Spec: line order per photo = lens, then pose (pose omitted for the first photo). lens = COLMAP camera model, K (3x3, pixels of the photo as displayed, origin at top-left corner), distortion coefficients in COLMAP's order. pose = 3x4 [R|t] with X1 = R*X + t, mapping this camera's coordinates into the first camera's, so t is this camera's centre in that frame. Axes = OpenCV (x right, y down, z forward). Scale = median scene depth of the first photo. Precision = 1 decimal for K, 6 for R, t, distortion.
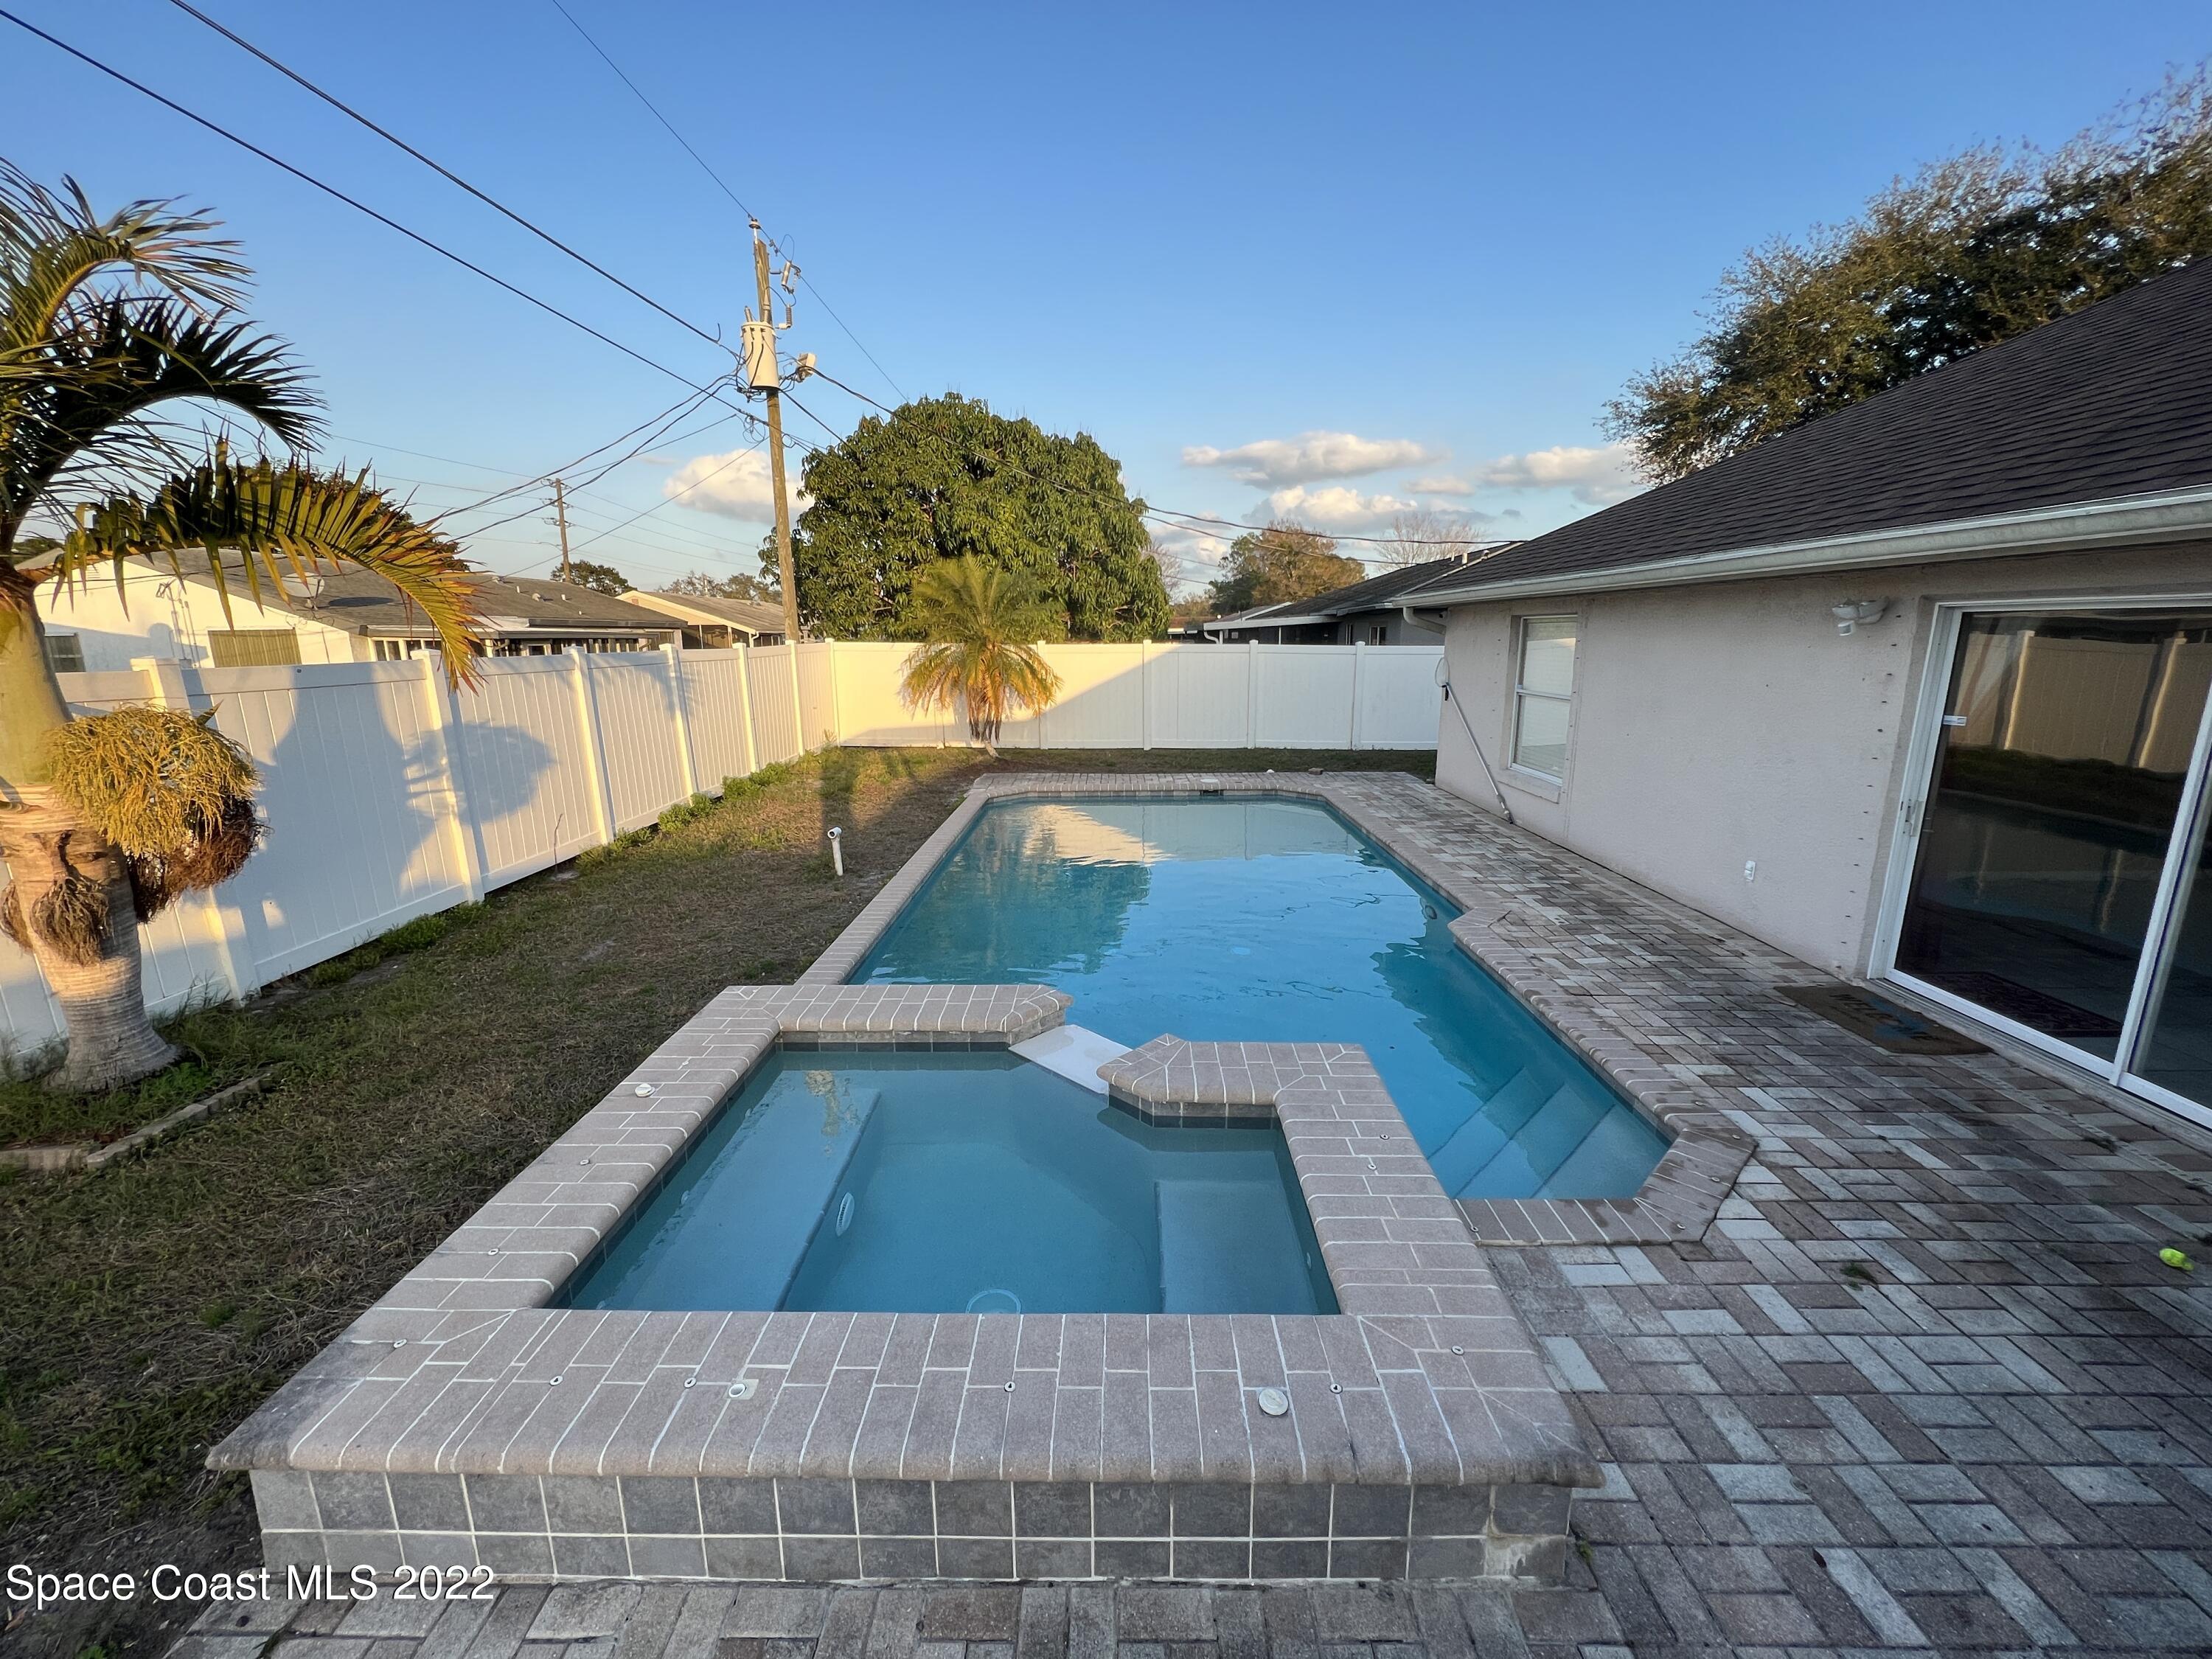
lens RADIAL K [[899.4, 0, 1106.0], [0, 899.4, 829.5], [0, 0, 1]] dist [0.000891, 0.000310]
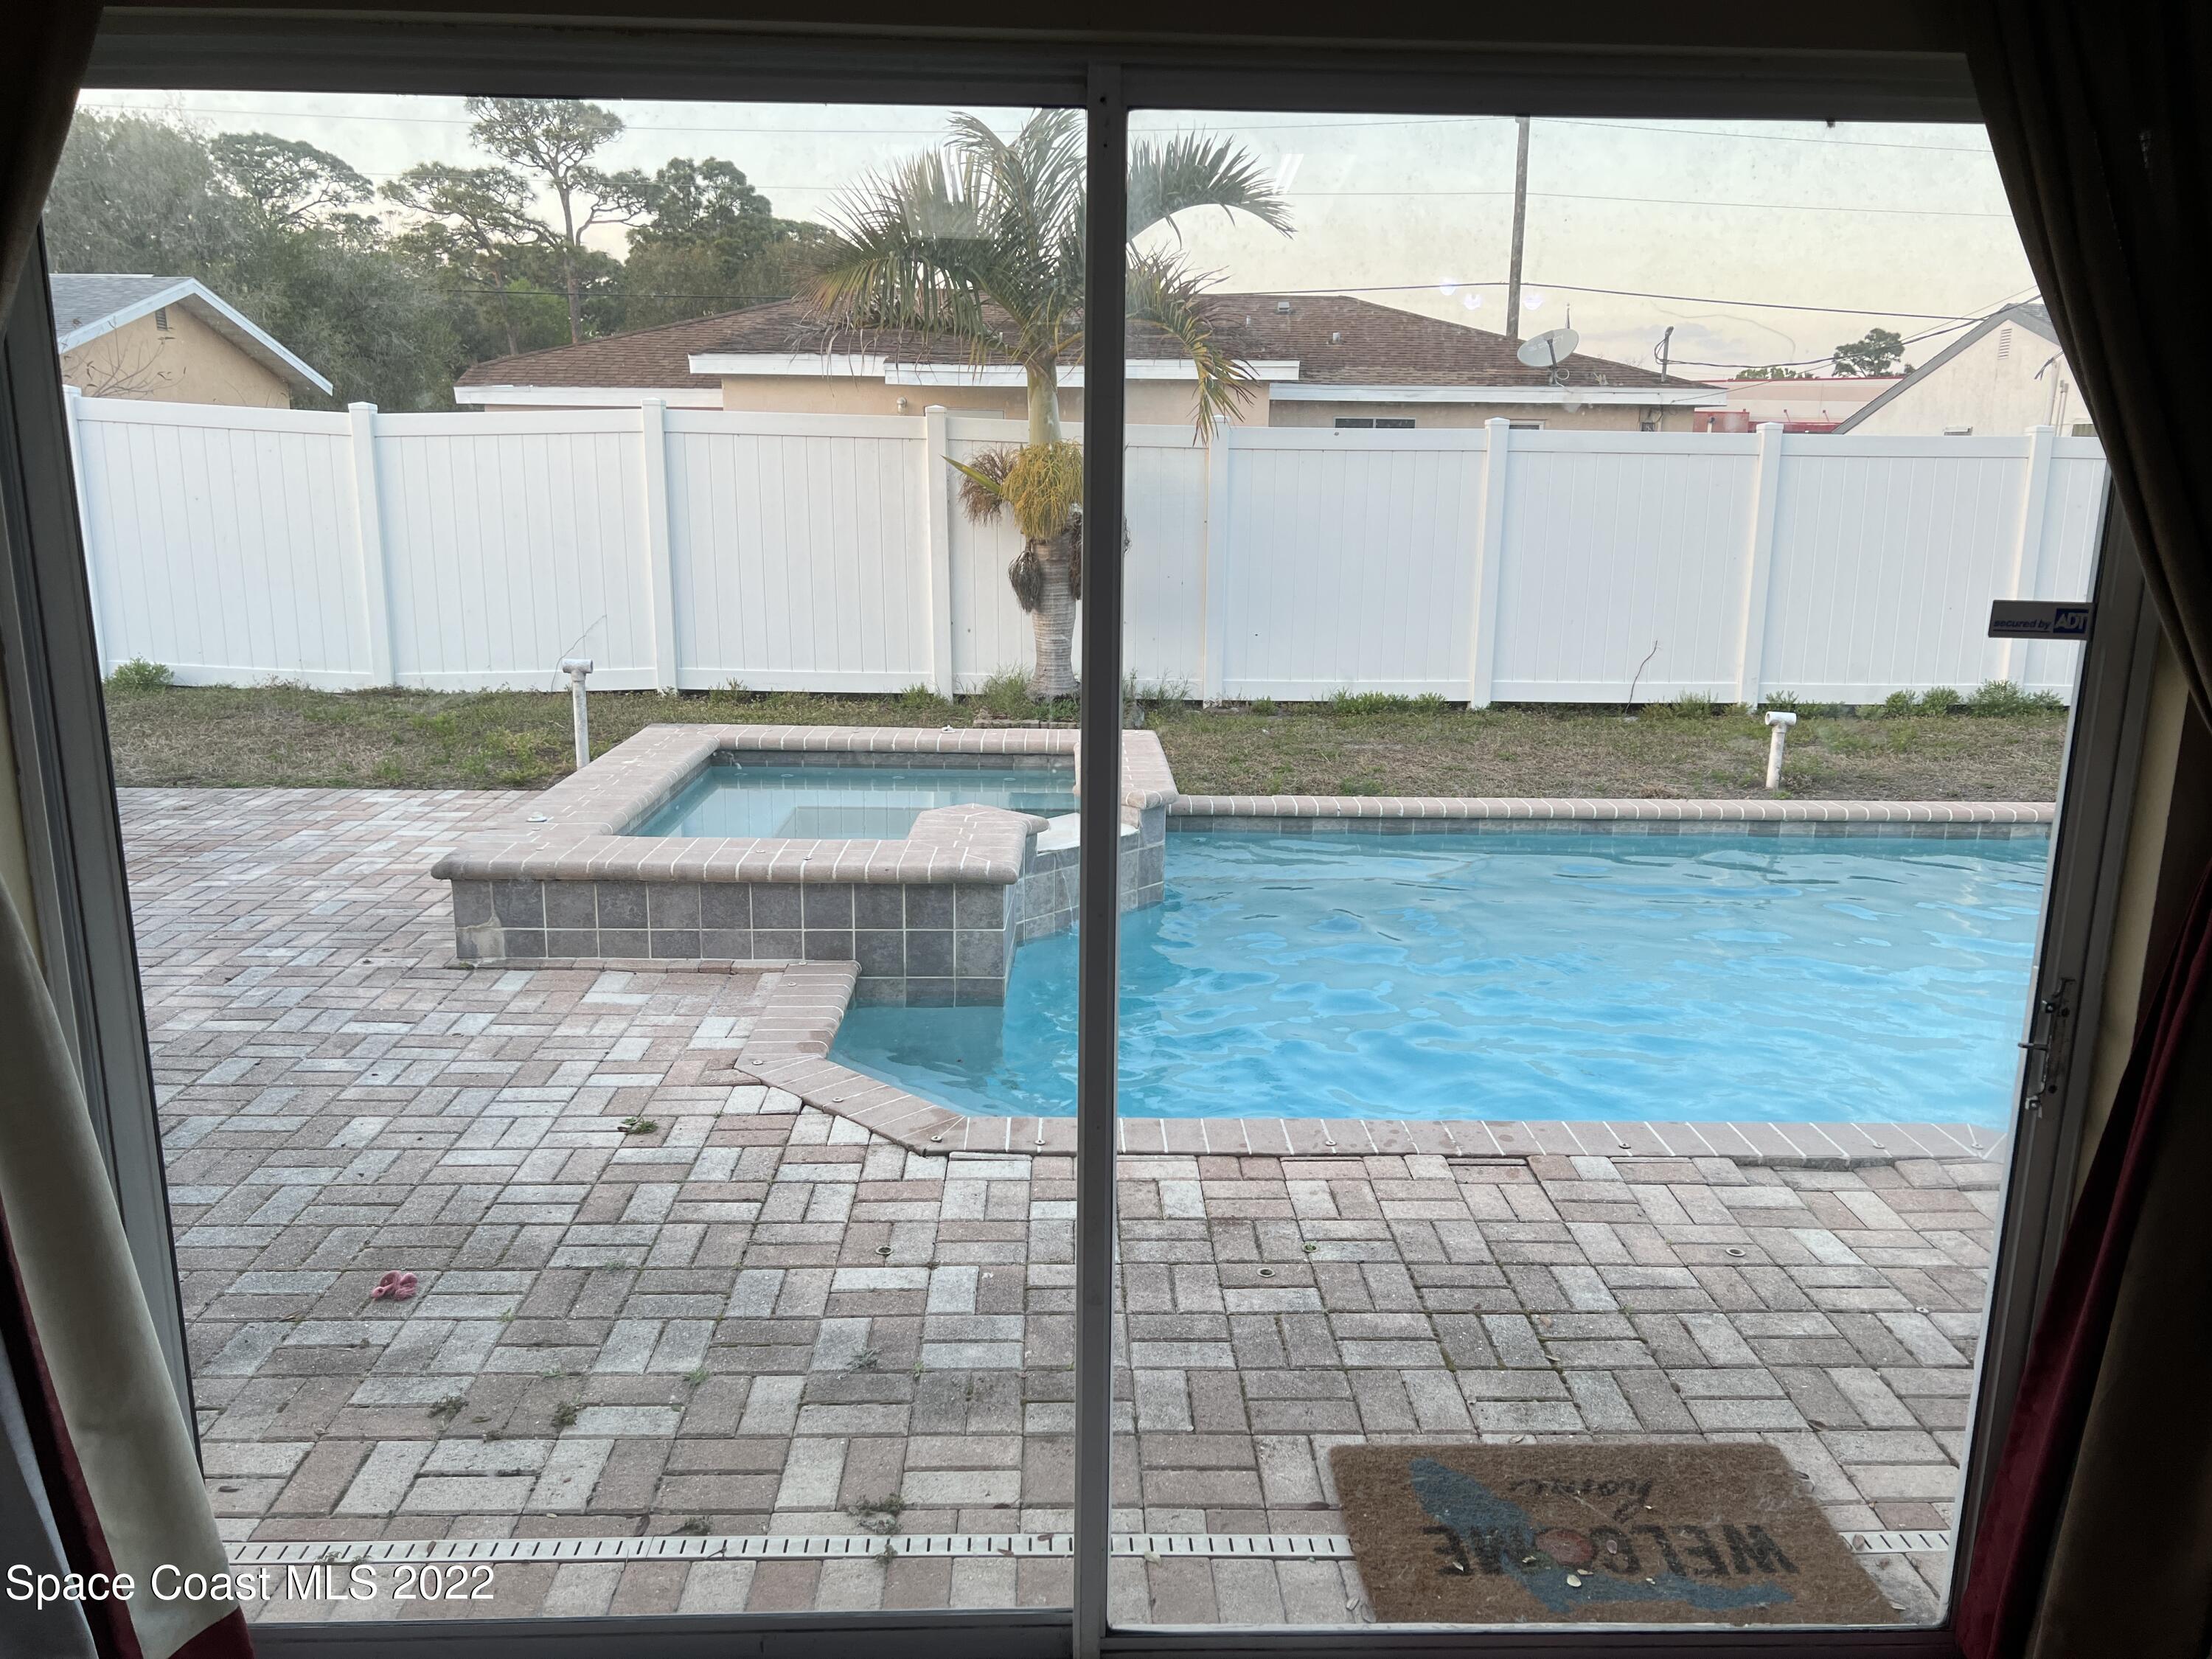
lens RADIAL K [[1644.7, 0, 1106.0], [0, 1644.7, 829.5], [0, 0, 1]] dist [0.049012, -0.000210]
pose [[0.041417, 0.234436, -0.971249, 2.034457], [-0.225832, 0.949123, 0.219465, -0.172816], [0.973285, 0.210249, 0.092253, 1.094931]]
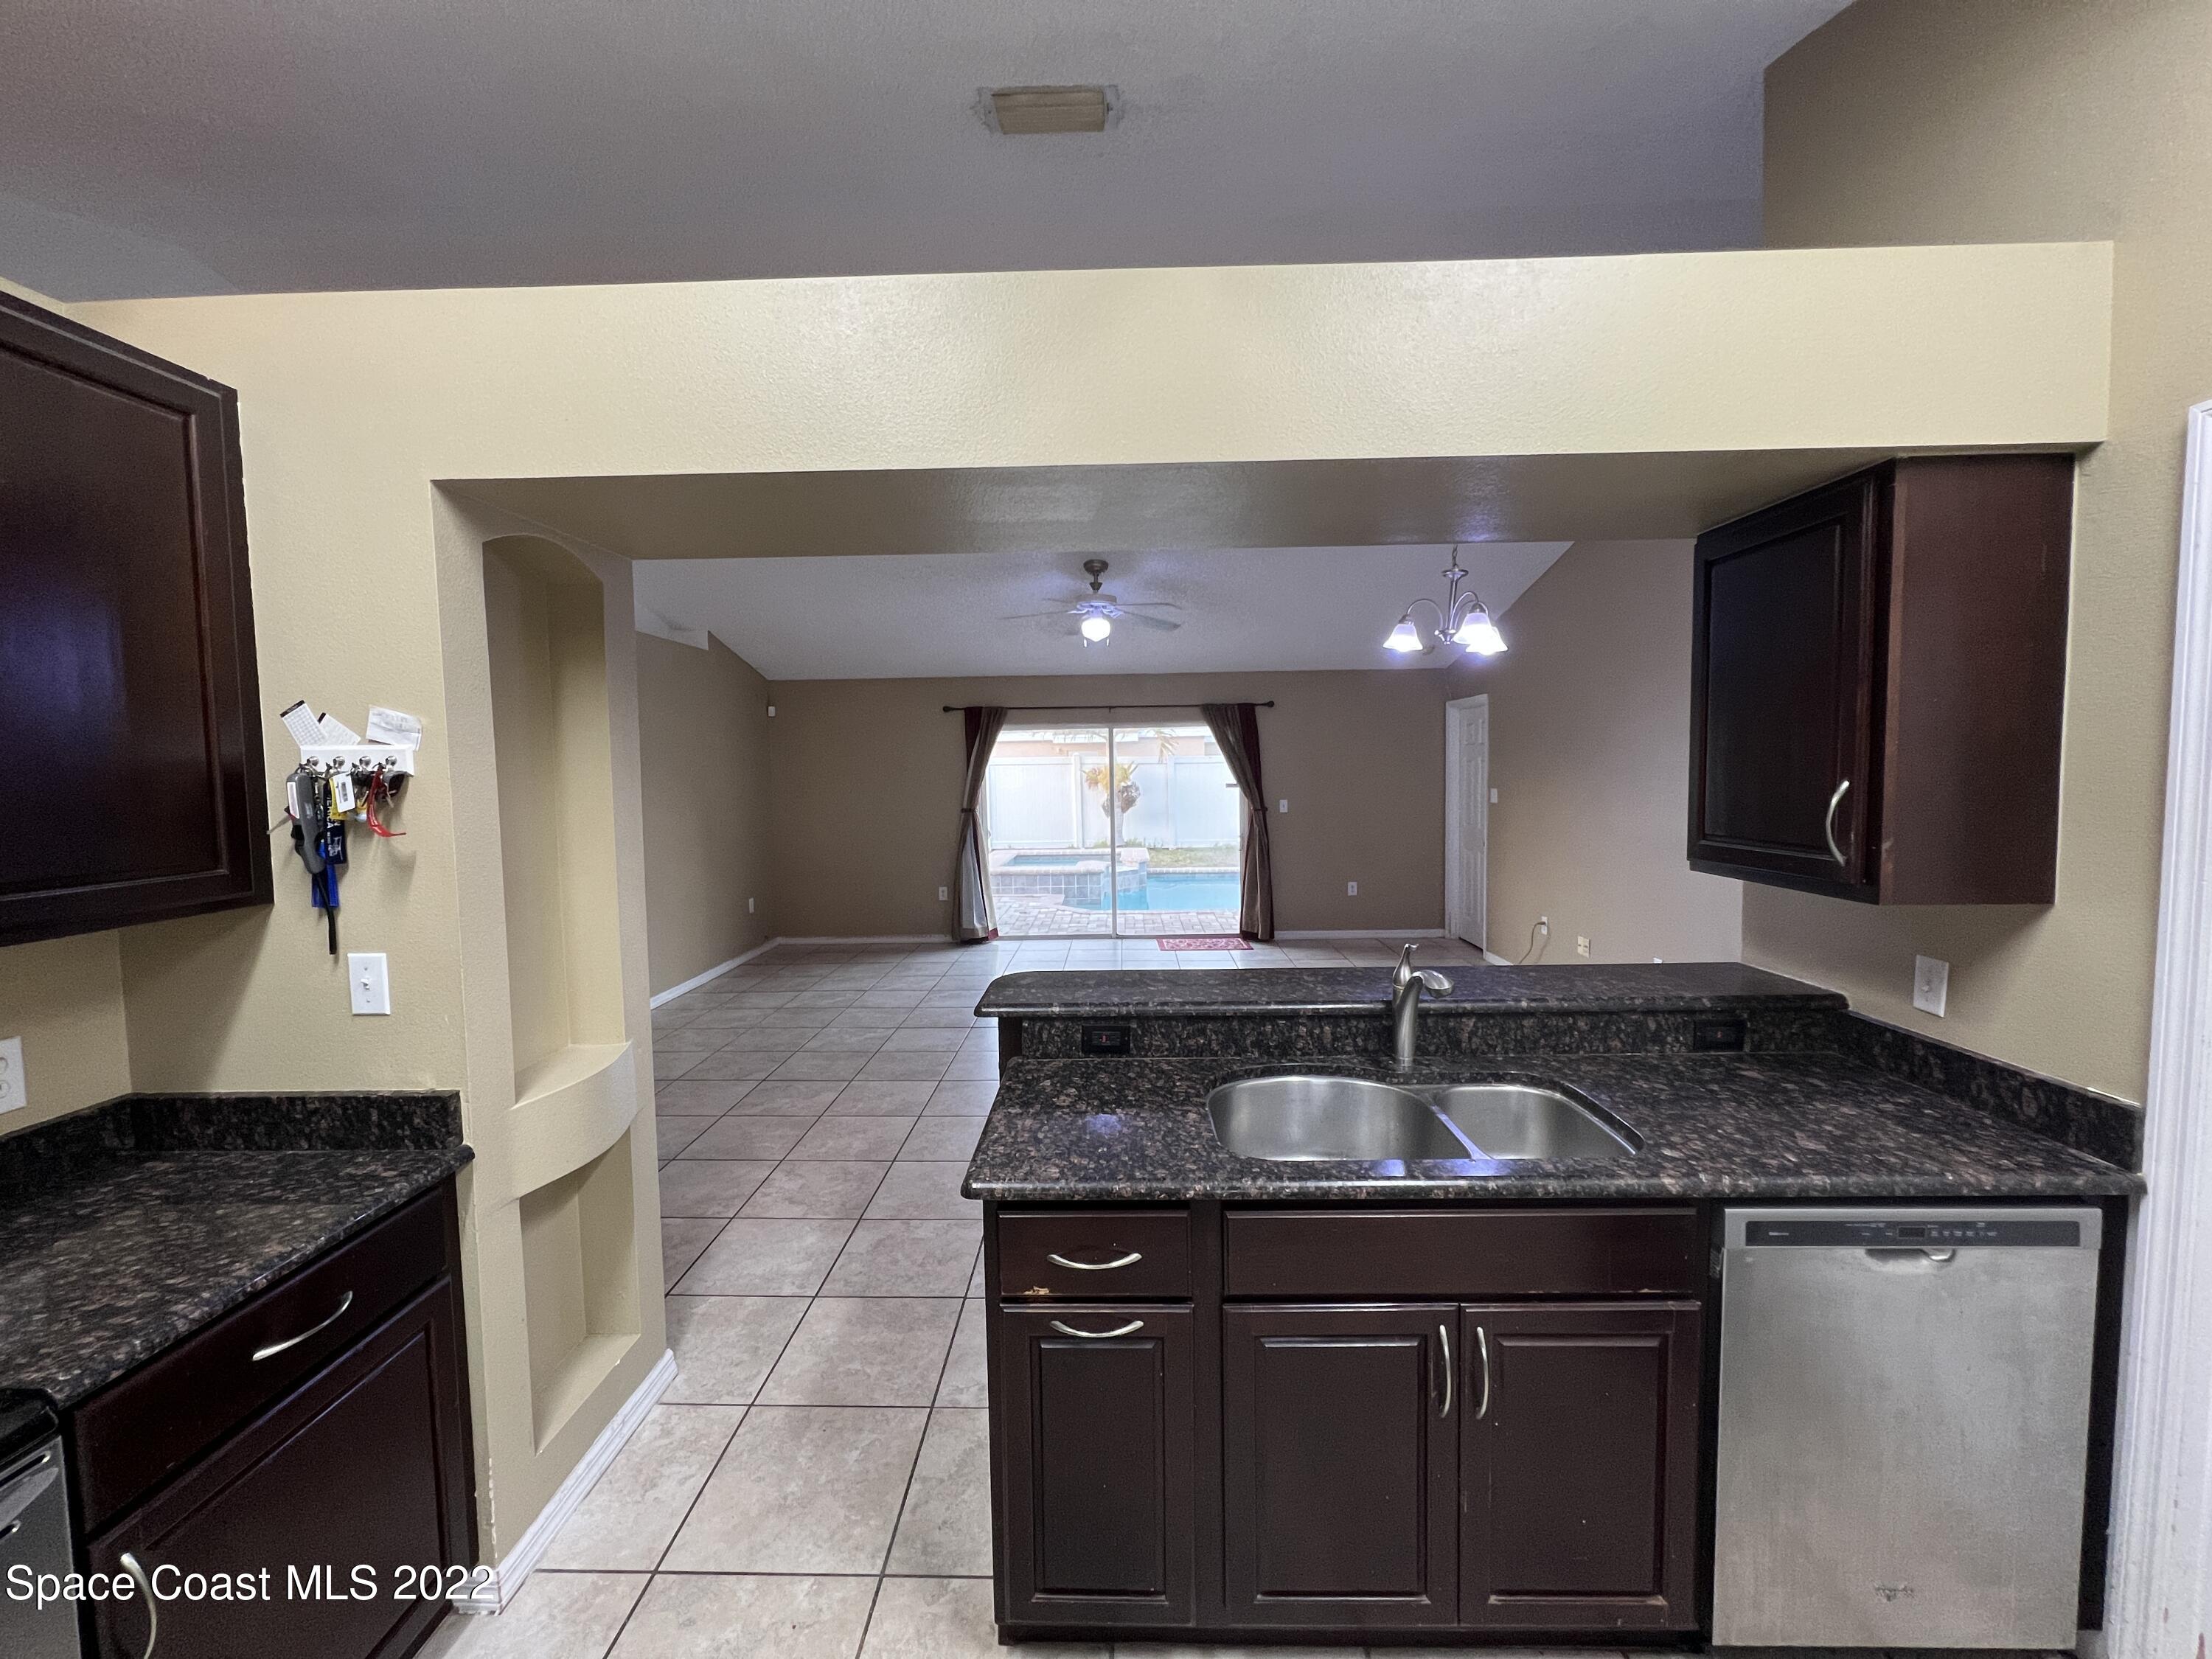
lens RADIAL K [[881.9, 0, 1106.0], [0, 881.9, 829.5], [0, 0, 1]] dist [-0.000916, 0.000396]
pose [[-0.009349, 0.083636, -0.996453, 4.103908], [-0.197924, 0.976626, 0.083829, -0.206850], [0.980173, 0.198006, 0.007424, 1.120133]]
